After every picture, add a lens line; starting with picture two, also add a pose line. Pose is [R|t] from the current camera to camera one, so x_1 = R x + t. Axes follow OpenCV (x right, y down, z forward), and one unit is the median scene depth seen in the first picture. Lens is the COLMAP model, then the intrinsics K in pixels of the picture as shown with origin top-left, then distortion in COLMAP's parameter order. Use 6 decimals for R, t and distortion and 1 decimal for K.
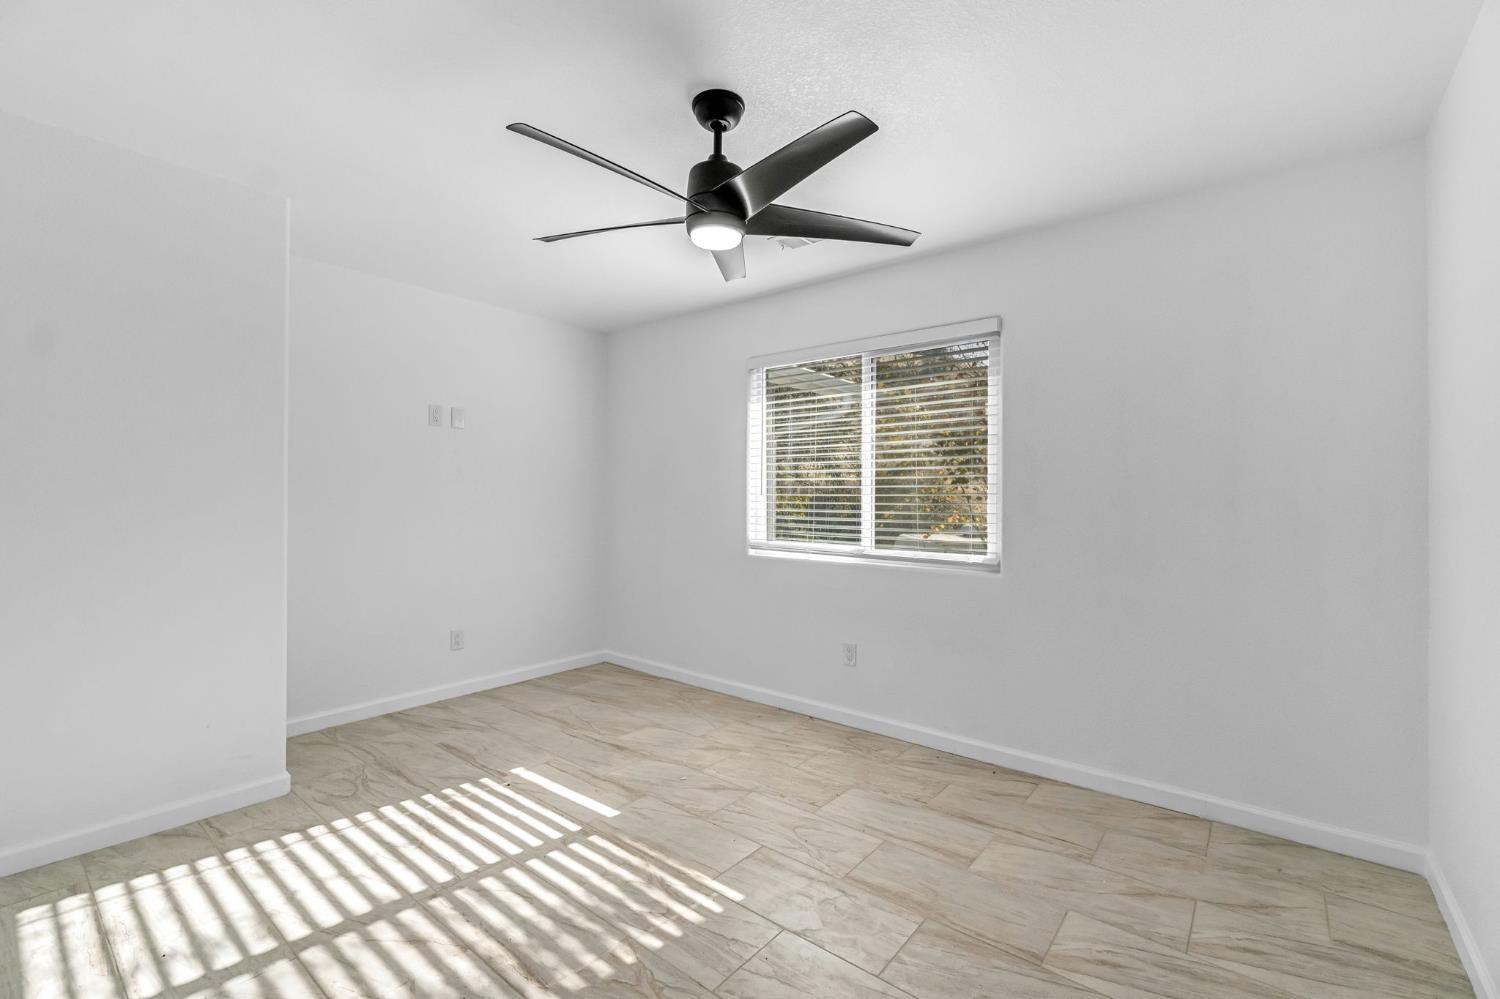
lens RADIAL K [[643.0, 0, 750.0], [0, 643.0, 499.5], [0, 0, 1]] dist [-0.000078, 0.000116]
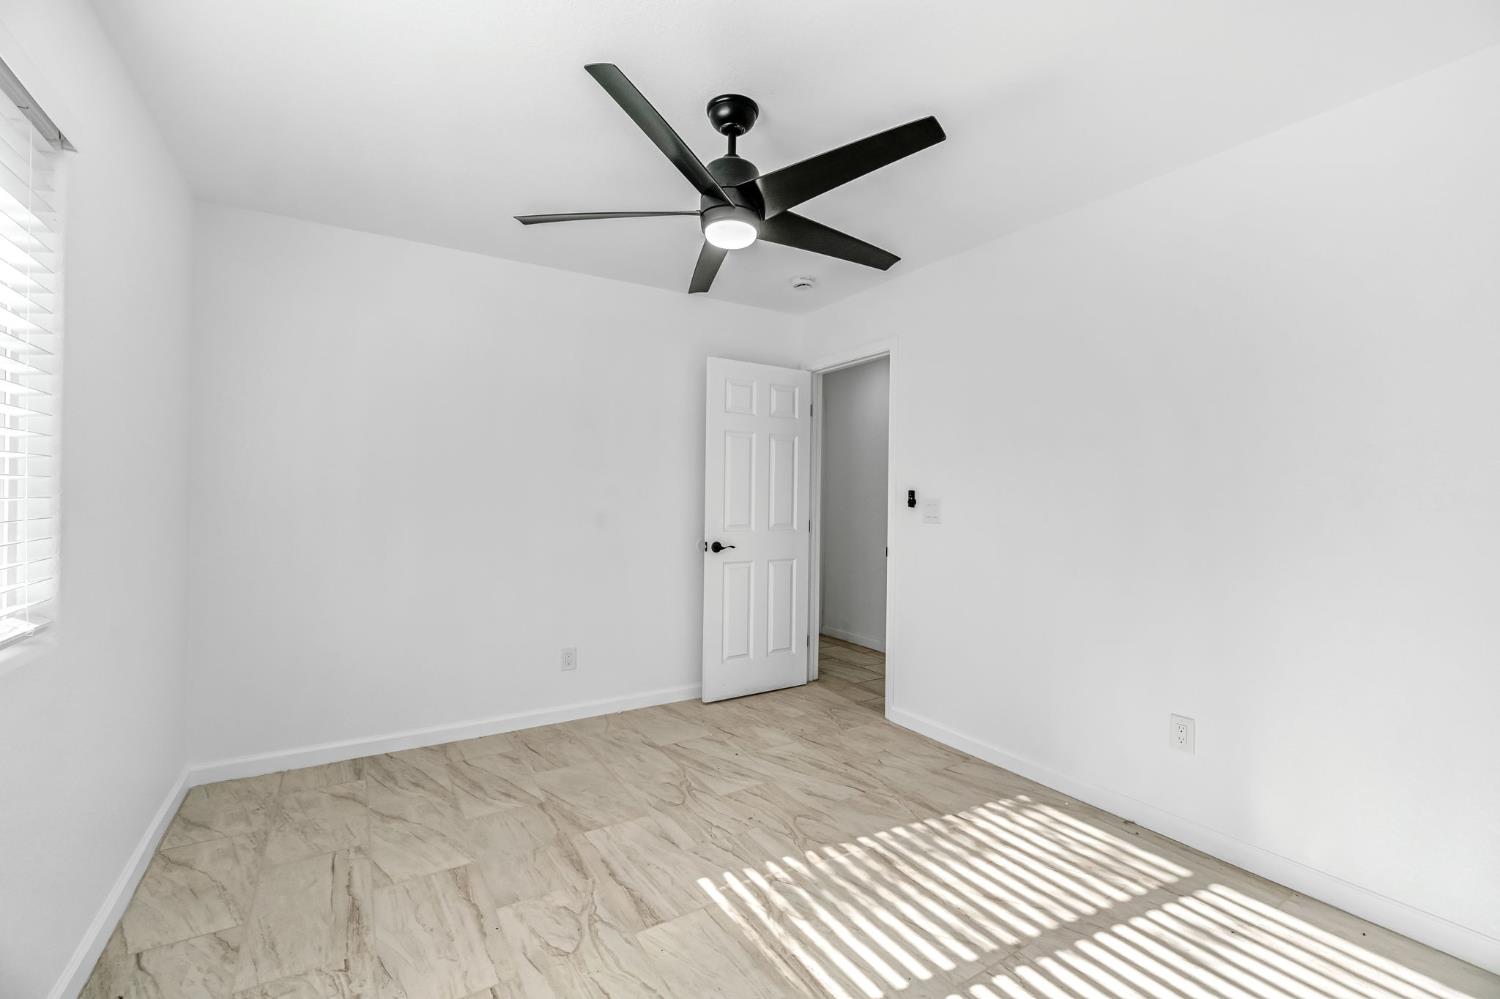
lens RADIAL K [[643.0, 0, 750.0], [0, 643.0, 499.5], [0, 0, 1]] dist [-0.000078, 0.000116]
pose [[-0.945084, -0.018363, 0.326312, -0.417736], [-0.018165, 0.999828, 0.003652, -0.003129], [-0.326323, -0.002476, -0.945255, 1.960914]]
